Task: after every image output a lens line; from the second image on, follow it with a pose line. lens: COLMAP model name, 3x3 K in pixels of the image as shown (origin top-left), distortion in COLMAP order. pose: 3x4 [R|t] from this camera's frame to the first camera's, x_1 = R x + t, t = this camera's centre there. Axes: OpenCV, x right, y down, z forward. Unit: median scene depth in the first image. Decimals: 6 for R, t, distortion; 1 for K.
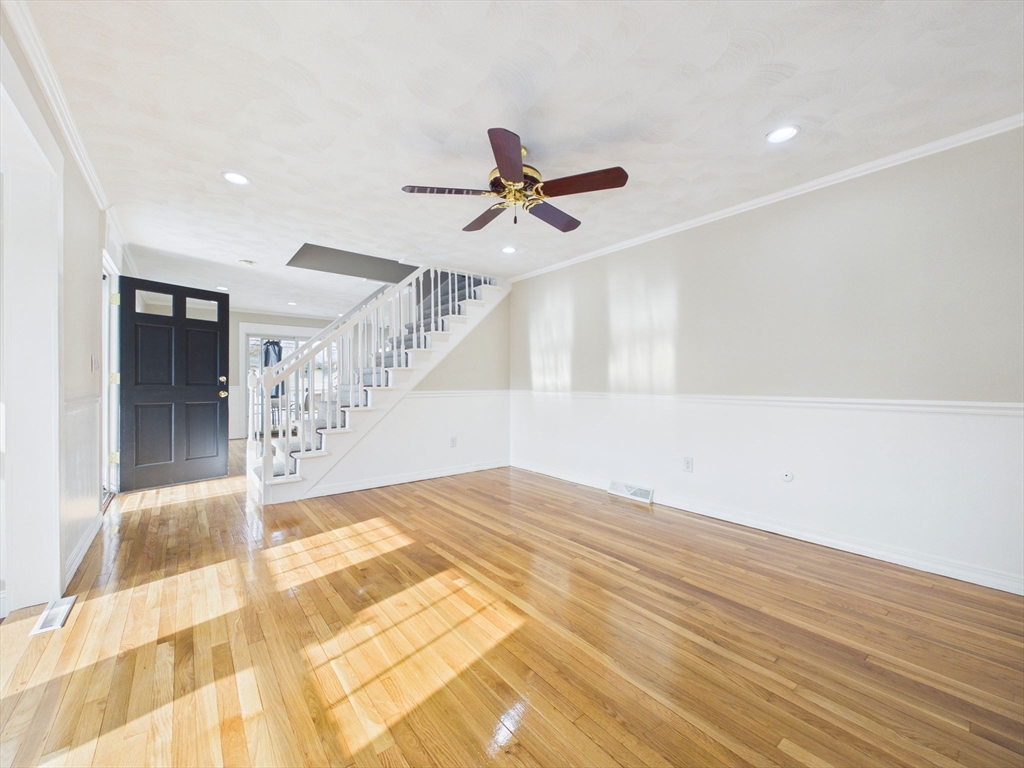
lens RADIAL K [[410.2, 0, 511.4], [0, 410.2, 391.5], [0, 0, 1]] dist [-0.000366, -0.000019]
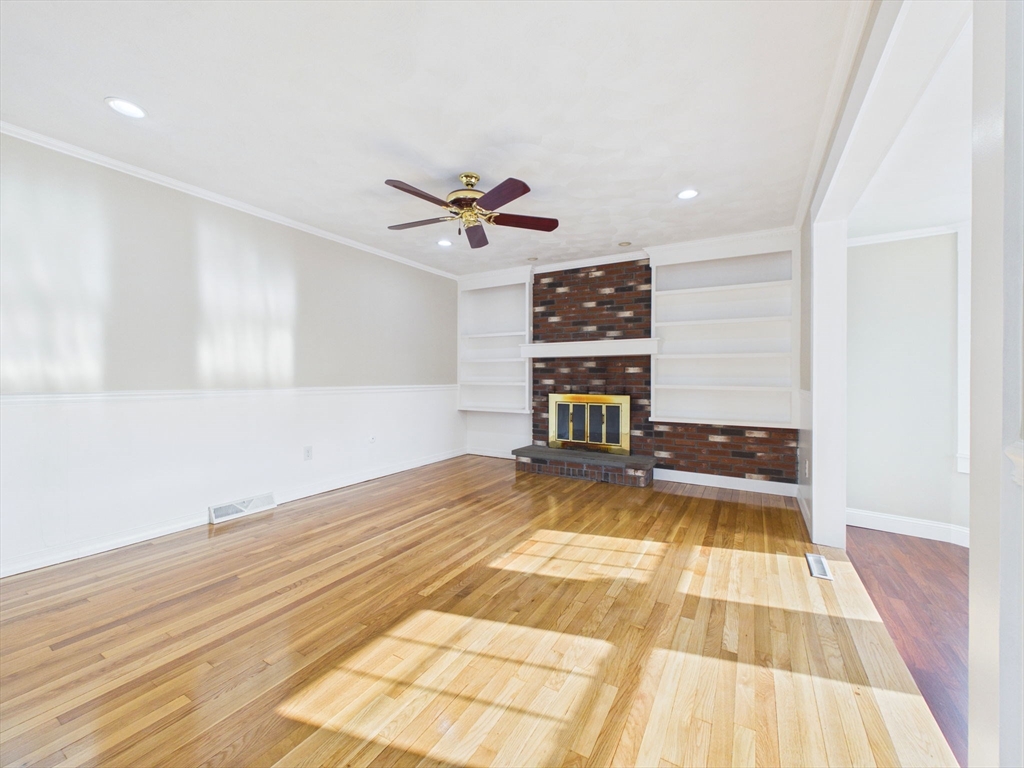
lens RADIAL K [[411.6, 0, 512.0], [0, 411.6, 384.0], [0, 0, 1]] dist [0.000332, -0.000017]
pose [[-0.359124, -0.017643, 0.933123, -0.996197], [0.015040, 0.999582, 0.024688, -0.027052], [-0.933169, 0.022900, -0.358709, 1.162210]]
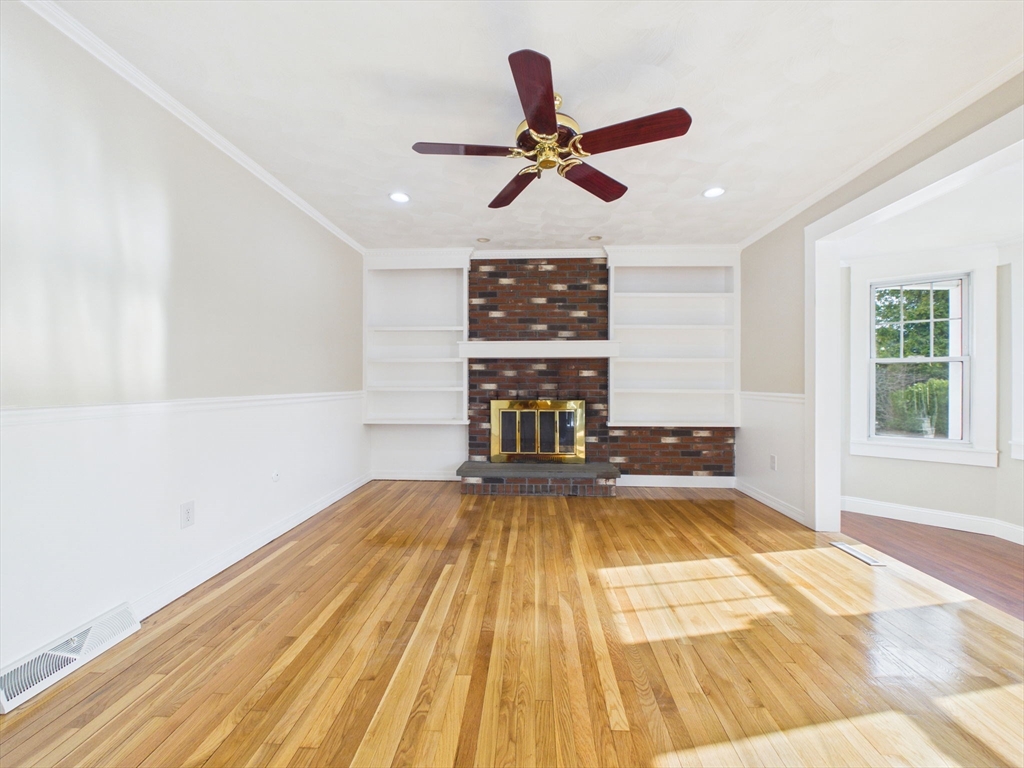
lens RADIAL K [[411.6, 0, 512.0], [0, 411.6, 384.0], [0, 0, 1]] dist [0.000332, -0.000017]
pose [[-0.750073, -0.004653, 0.661339, -0.433819], [0.010794, 0.999756, 0.019277, -0.027426], [-0.661267, 0.021597, -0.749839, 1.490461]]
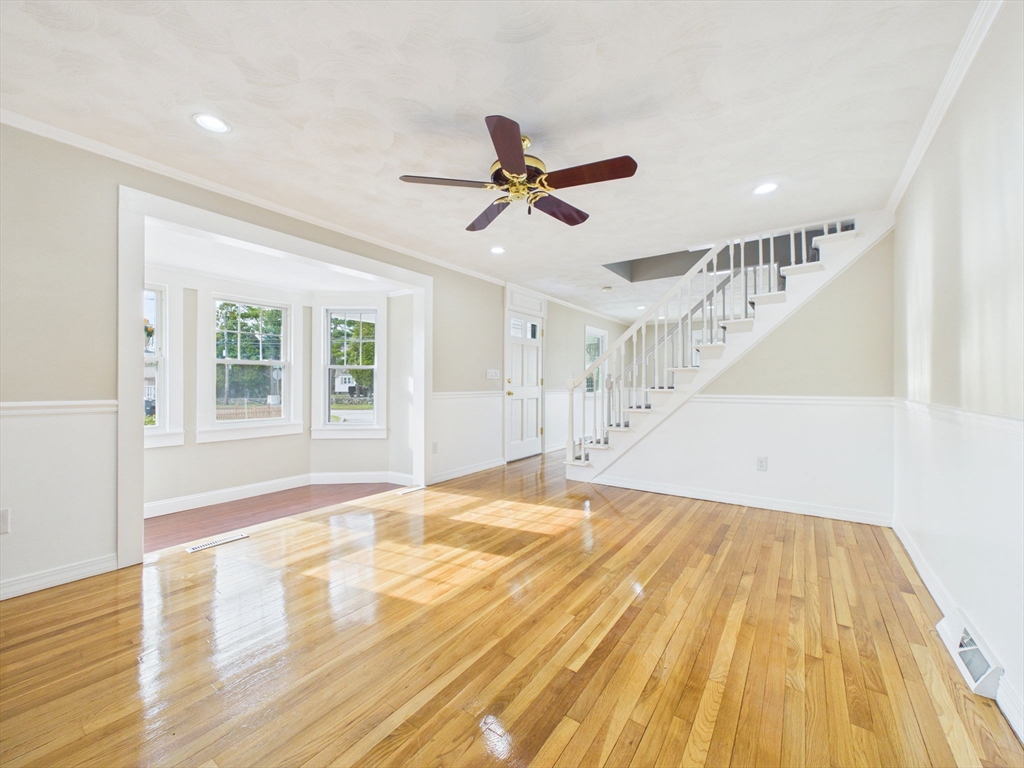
lens RADIAL K [[411.6, 0, 512.0], [0, 411.6, 384.0], [0, 0, 1]] dist [0.000332, -0.000017]
pose [[0.278869, -0.000817, -0.960329, 0.825910], [-0.021072, 0.999754, -0.006970, -0.013857], [0.960098, 0.022180, 0.278783, 0.643839]]
